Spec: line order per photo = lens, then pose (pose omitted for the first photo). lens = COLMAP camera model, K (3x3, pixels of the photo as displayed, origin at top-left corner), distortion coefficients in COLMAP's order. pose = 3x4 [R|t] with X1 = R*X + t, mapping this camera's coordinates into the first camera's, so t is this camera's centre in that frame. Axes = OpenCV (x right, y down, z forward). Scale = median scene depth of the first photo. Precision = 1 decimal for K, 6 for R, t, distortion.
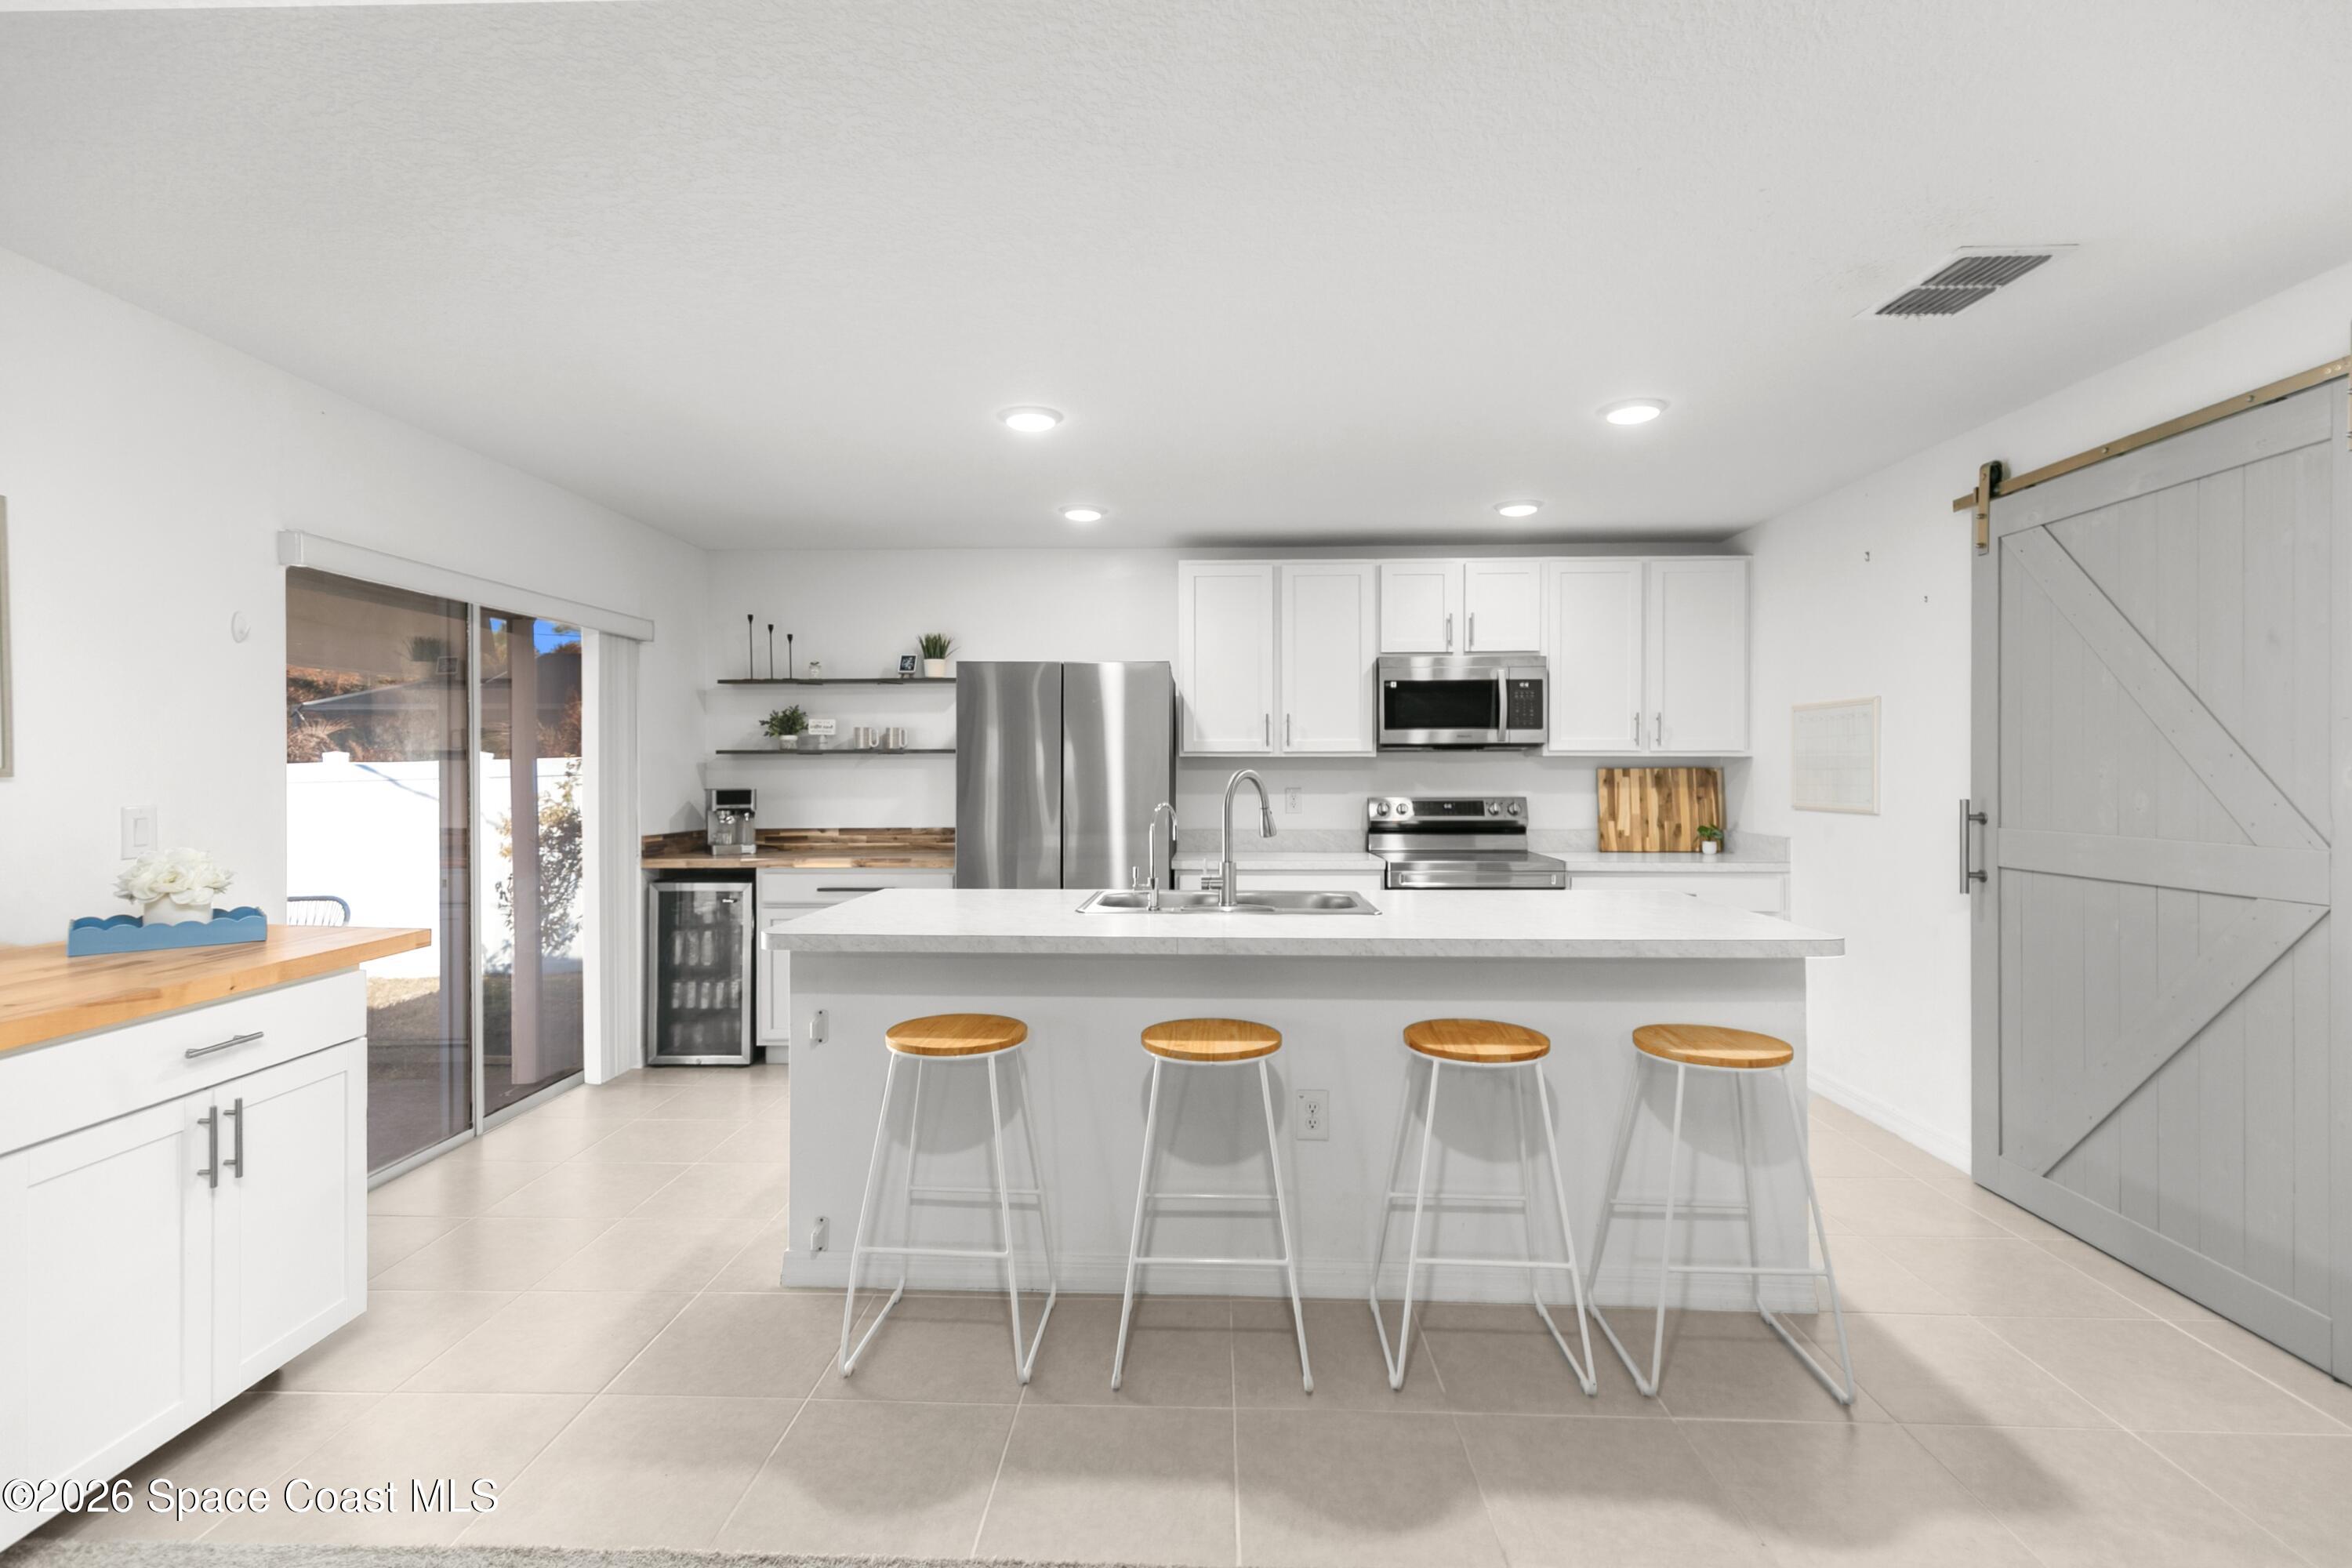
lens RADIAL K [[1067.6, 0, 1181.4], [0, 1067.6, 783.1], [0, 0, 1]] dist [0.008746, -0.000541]
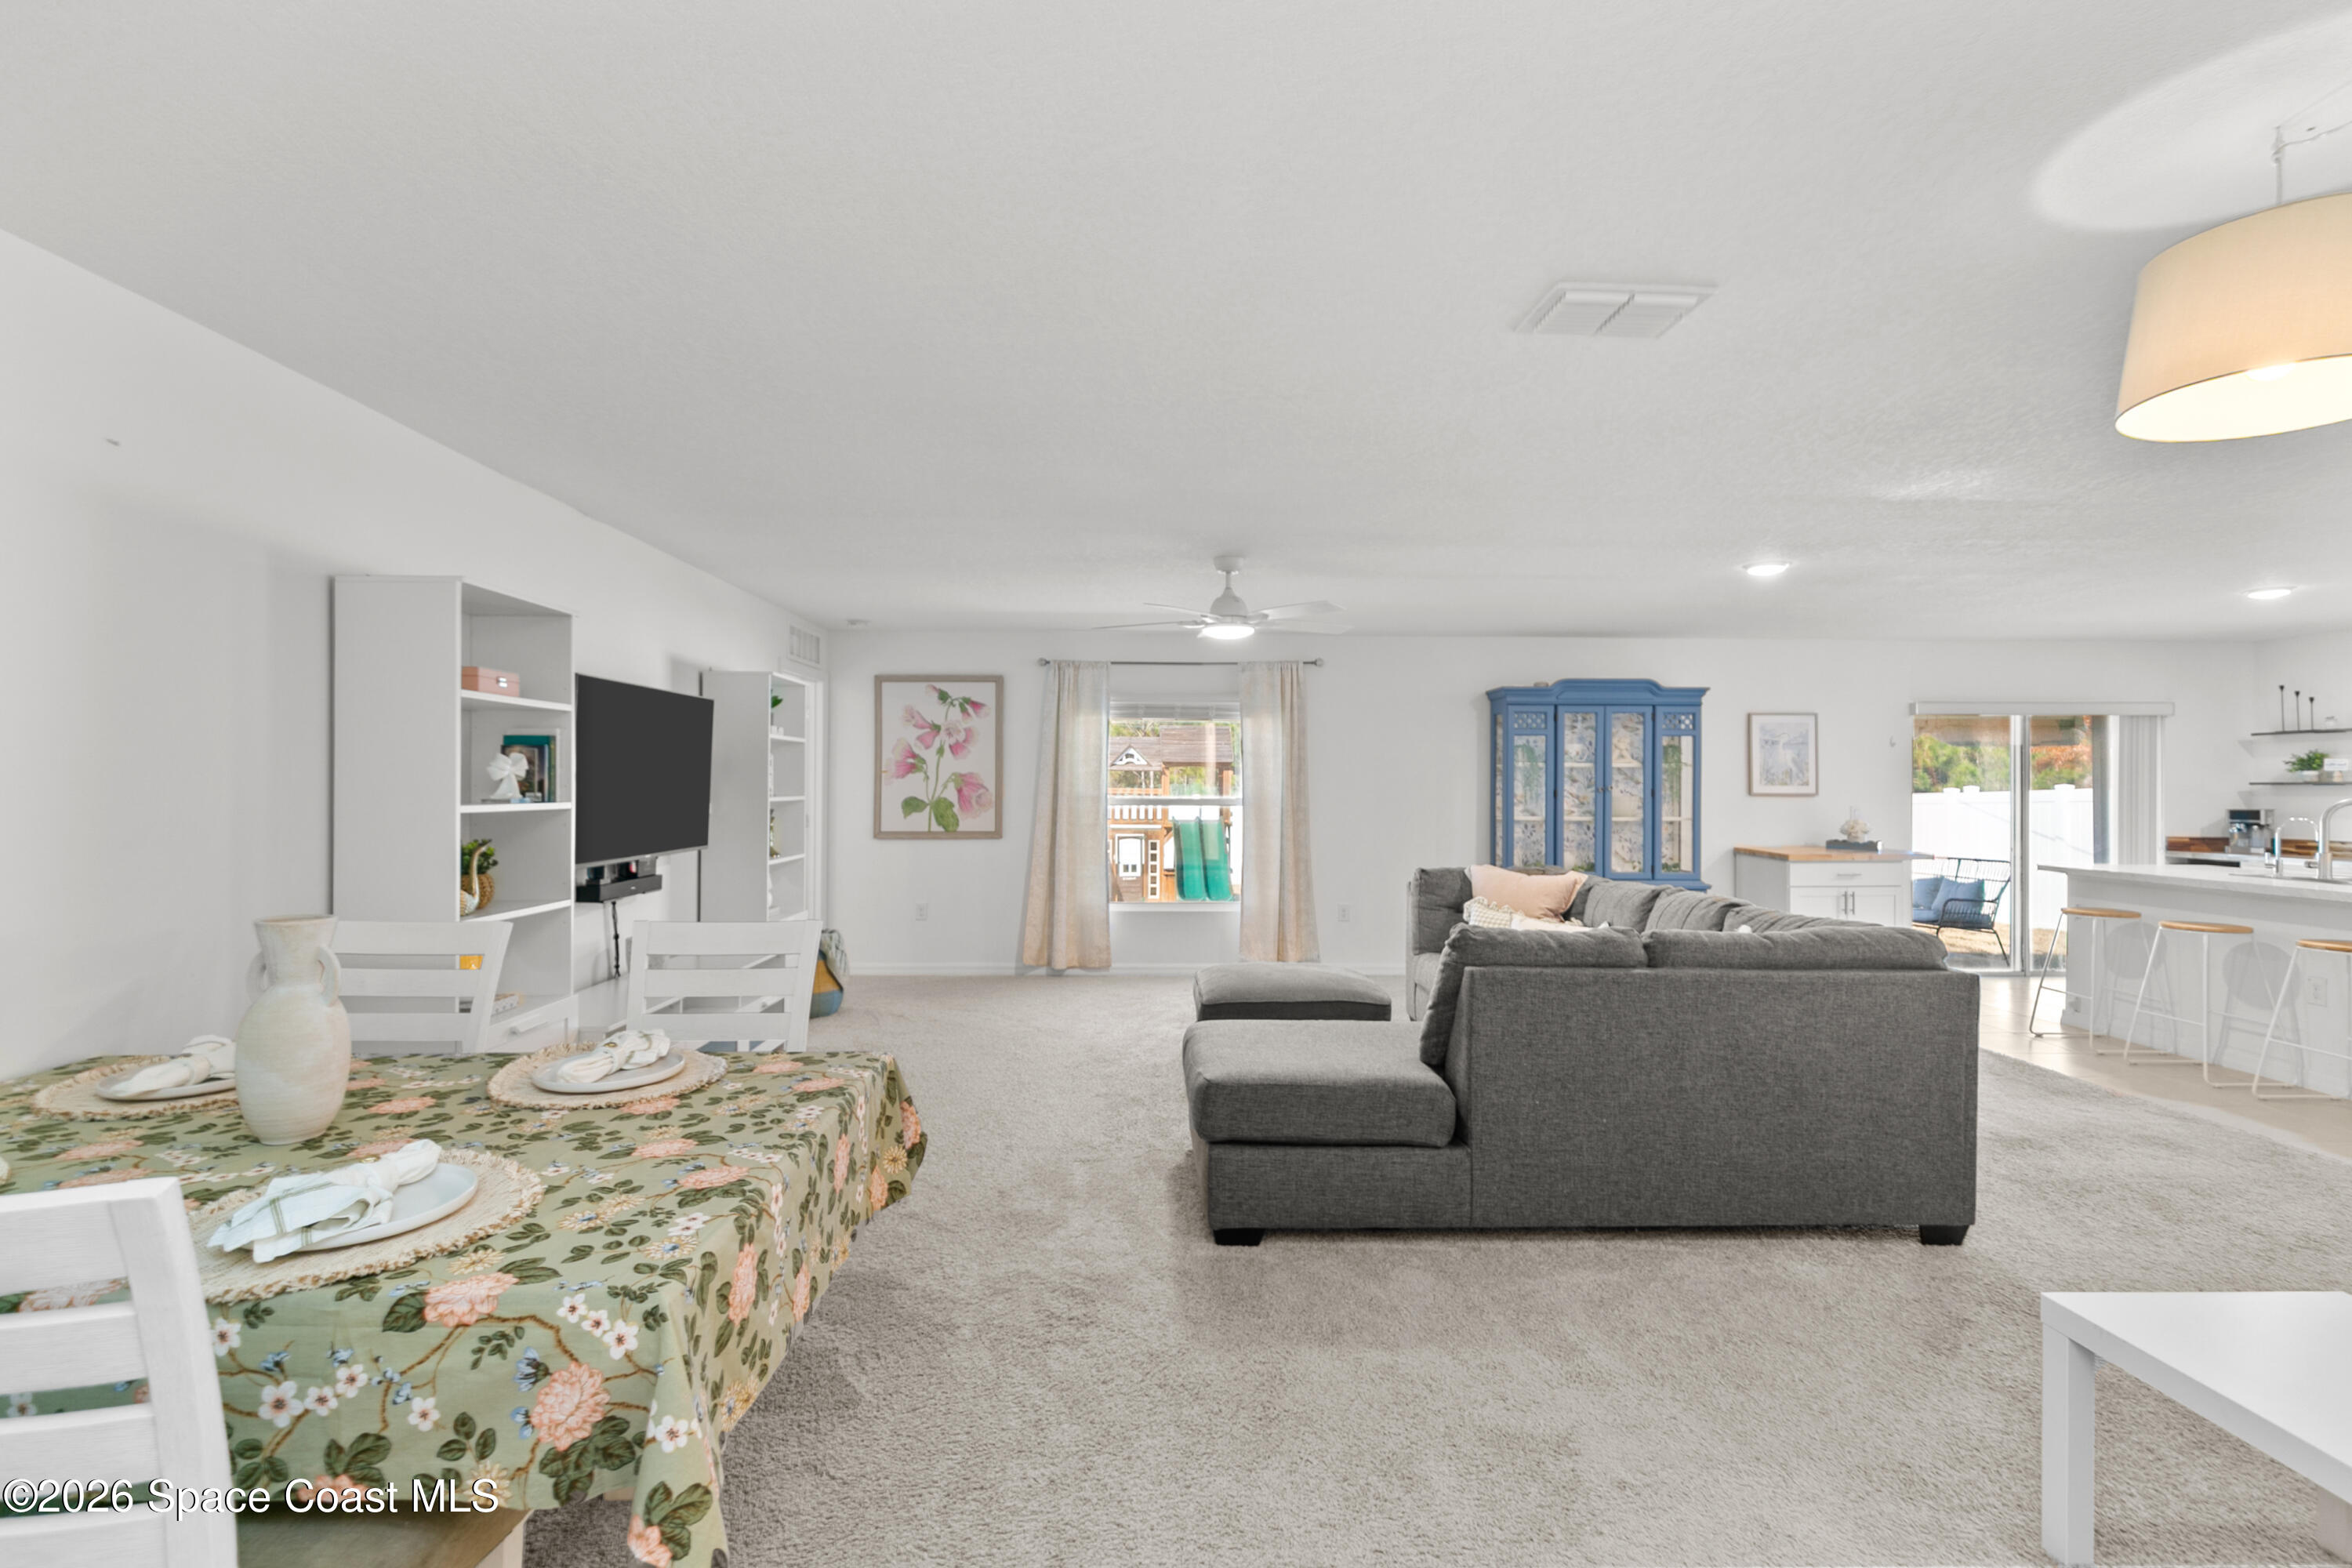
lens RADIAL K [[1083.8, 0, 1158.2], [0, 1083.8, 779.8], [0, 0, 1]] dist [0.020201, -0.008138]
pose [[0.049617, -0.005910, -0.998751, 0.980242], [-0.018015, 0.999815, -0.006811, 0.002066], [0.998606, 0.018331, 0.049502, -0.546386]]
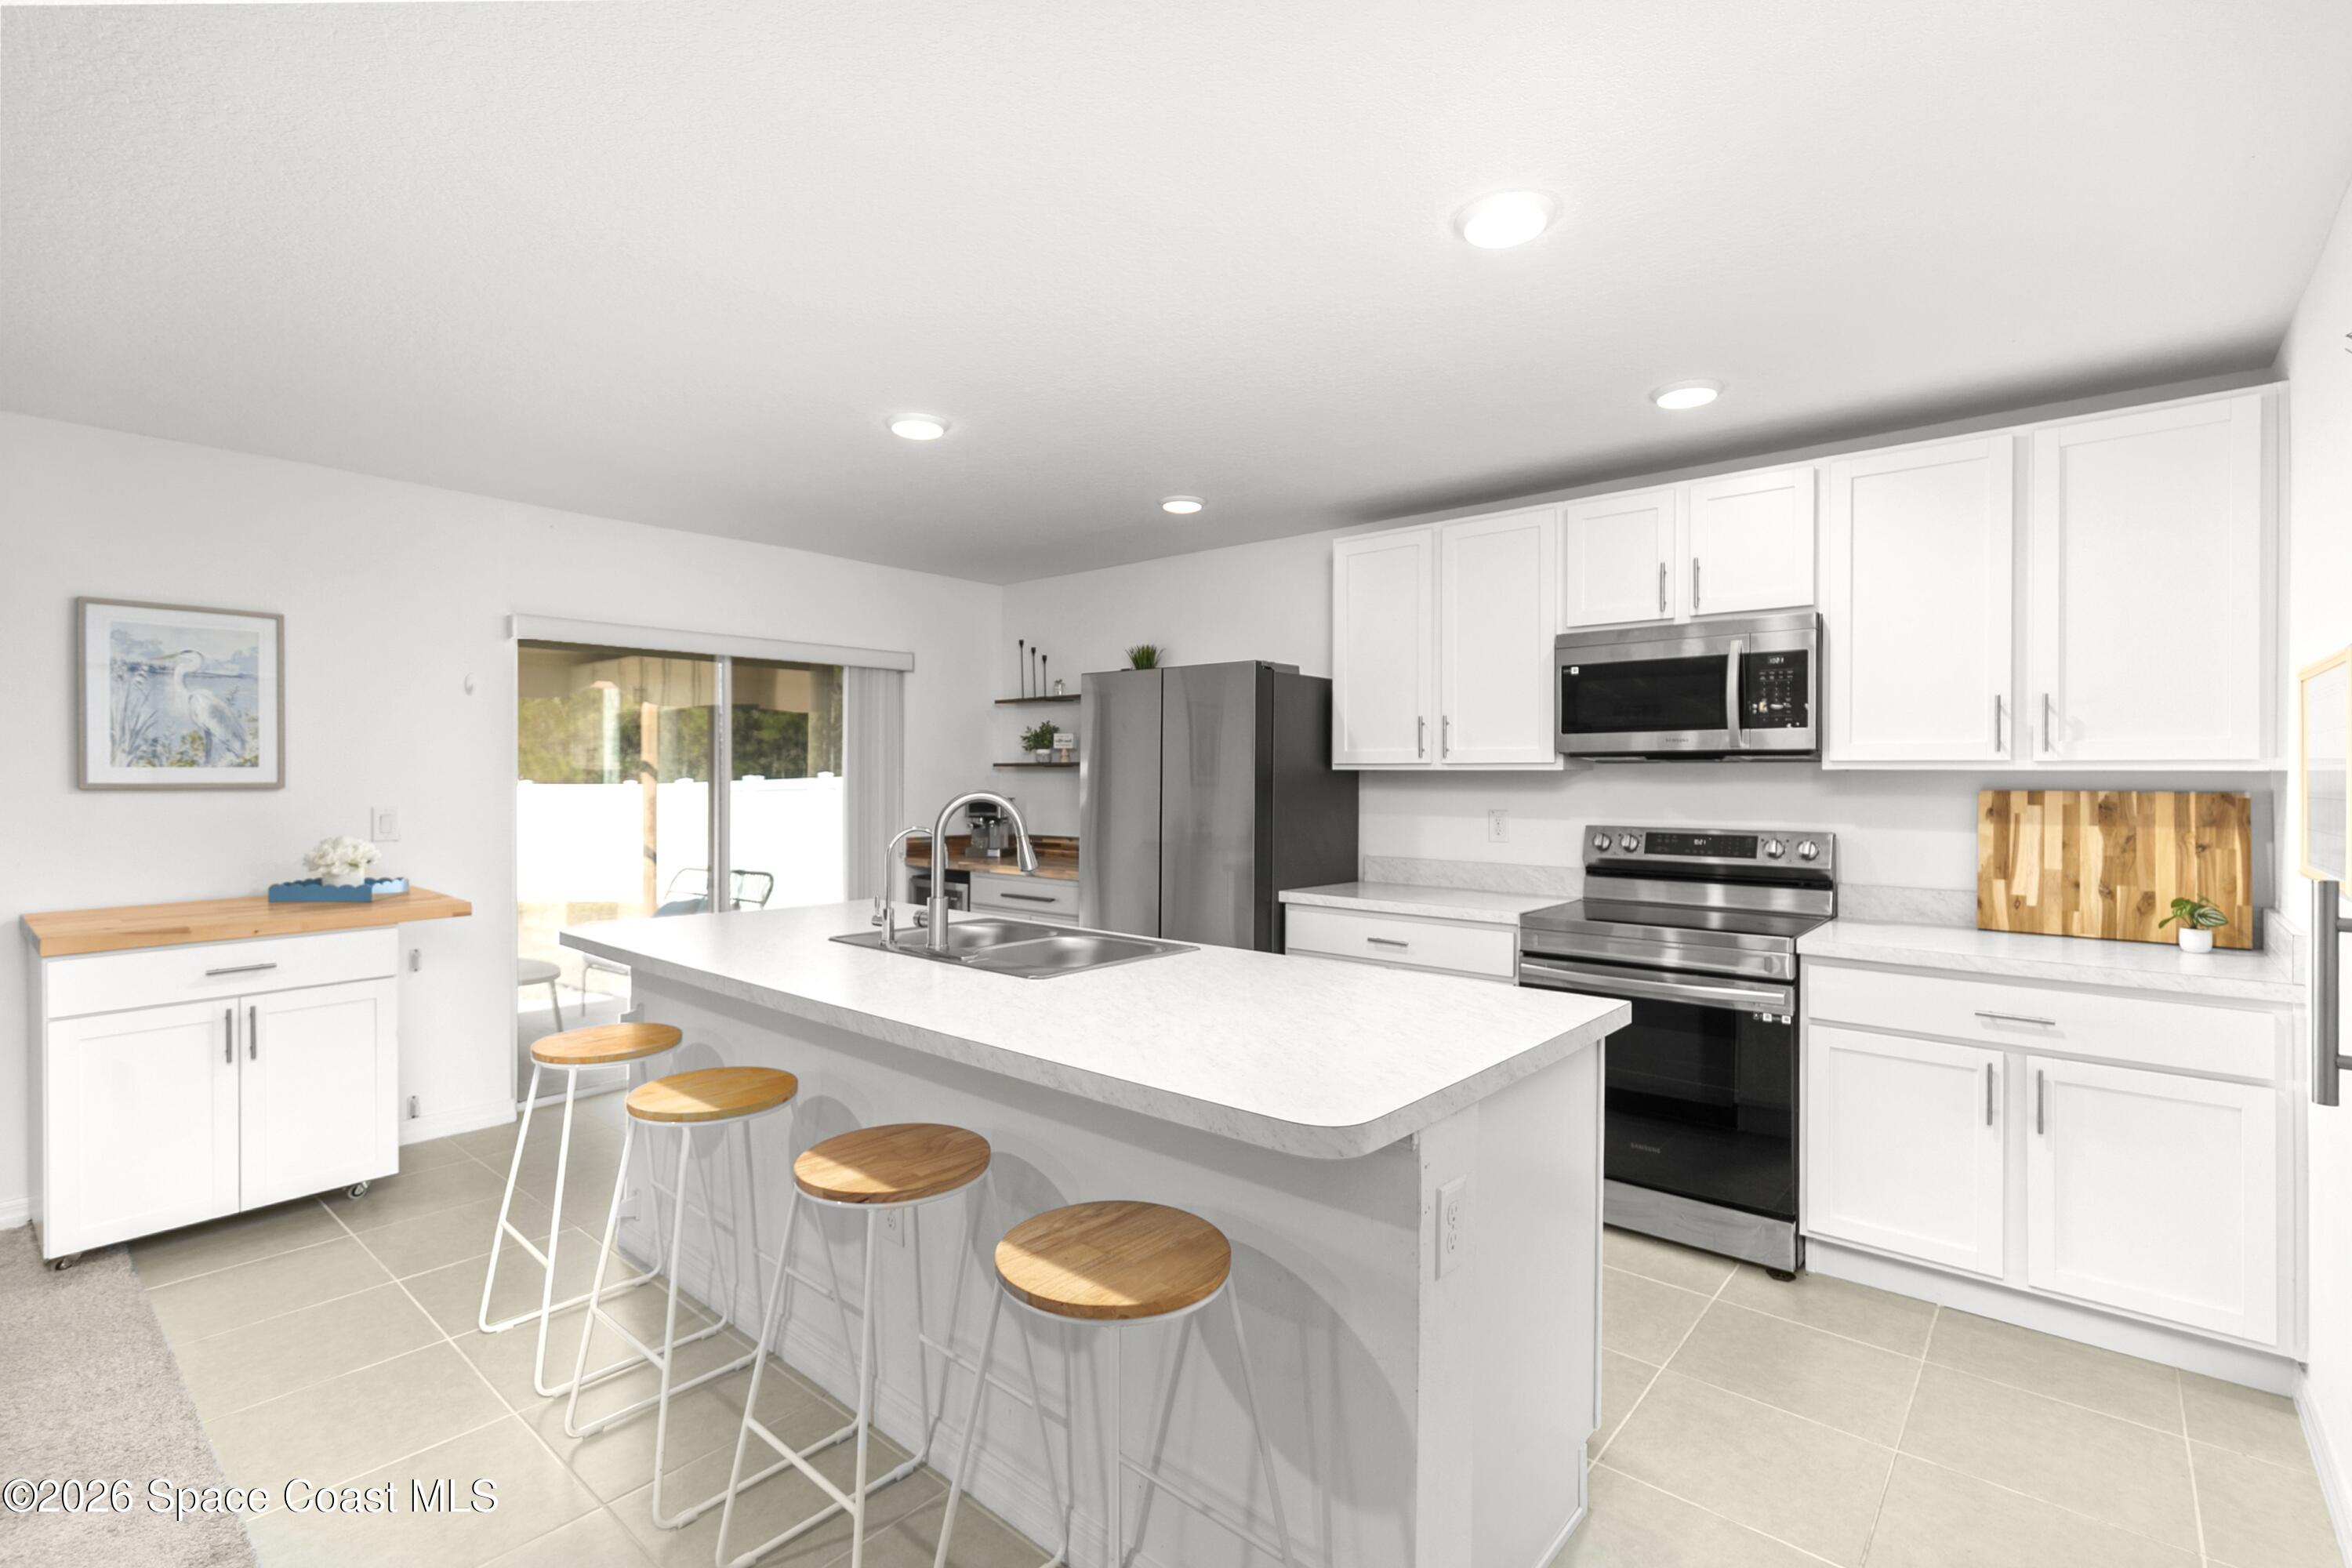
lens RADIAL K [[1067.6, 0, 1181.4], [0, 1067.6, 783.1], [0, 0, 1]] dist [0.008746, -0.000541]
pose [[0.781227, 0.008622, -0.624188, 0.423968], [-0.011543, 0.999933, -0.000634, -0.012247], [0.624141, 0.007700, 0.781274, 0.254644]]
